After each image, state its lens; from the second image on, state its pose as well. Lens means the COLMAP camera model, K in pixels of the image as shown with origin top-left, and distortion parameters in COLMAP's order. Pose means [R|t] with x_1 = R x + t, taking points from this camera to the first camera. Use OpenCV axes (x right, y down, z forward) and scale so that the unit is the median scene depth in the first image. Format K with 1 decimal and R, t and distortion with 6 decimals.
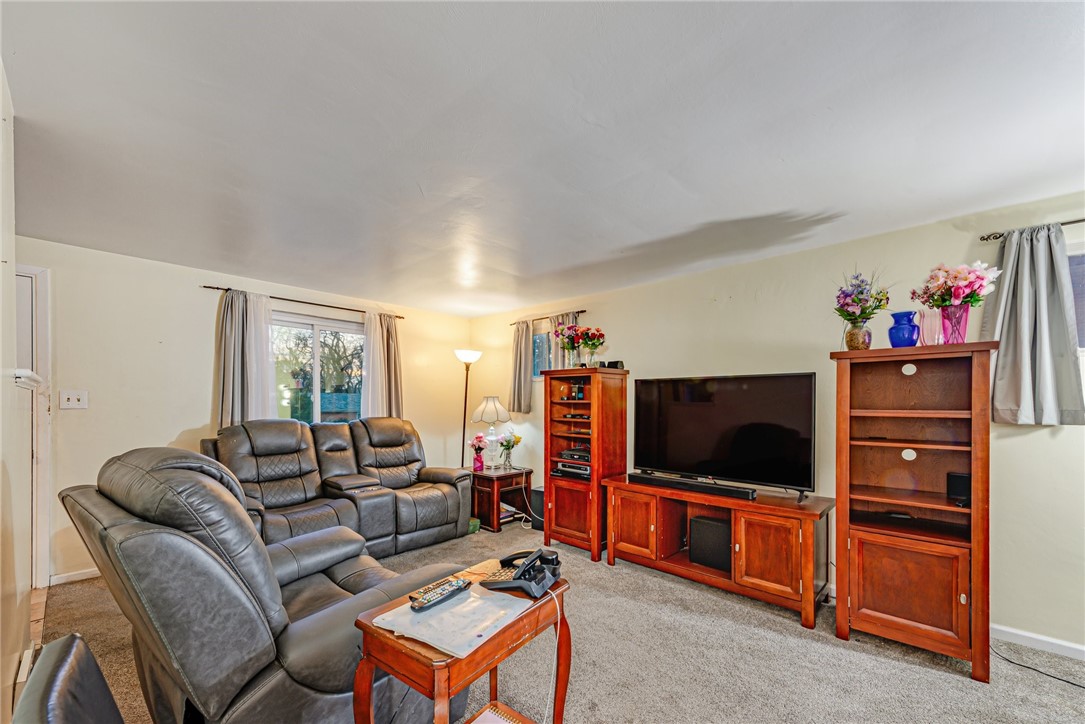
lens RADIAL K [[411.3, 0, 539.2], [0, 411.3, 405.4], [0, 0, 1]] dist [0.000706, -0.000016]
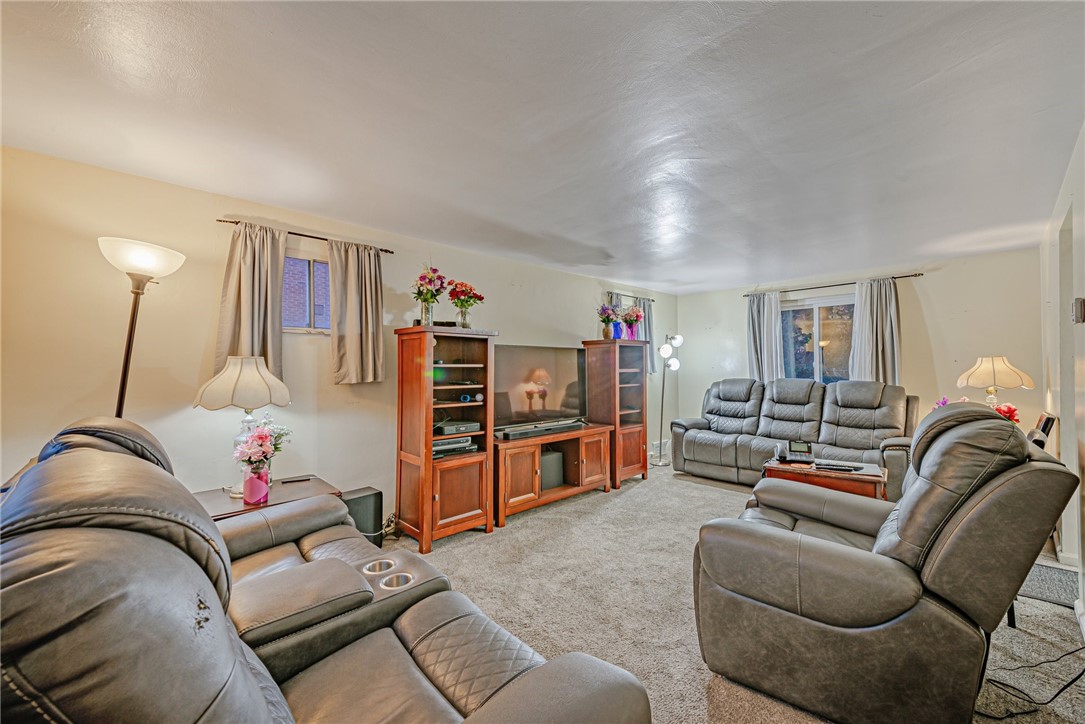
lens RADIAL K [[425.6, 0, 537.6], [0, 425.6, 364.8], [0, 0, 1]] dist [-0.000904, -0.000573]
pose [[0.075957, -0.001157, 0.997110, -1.084343], [0.010374, 0.999946, 0.000370, -0.013429], [-0.997057, 0.010316, 0.075965, 1.036188]]
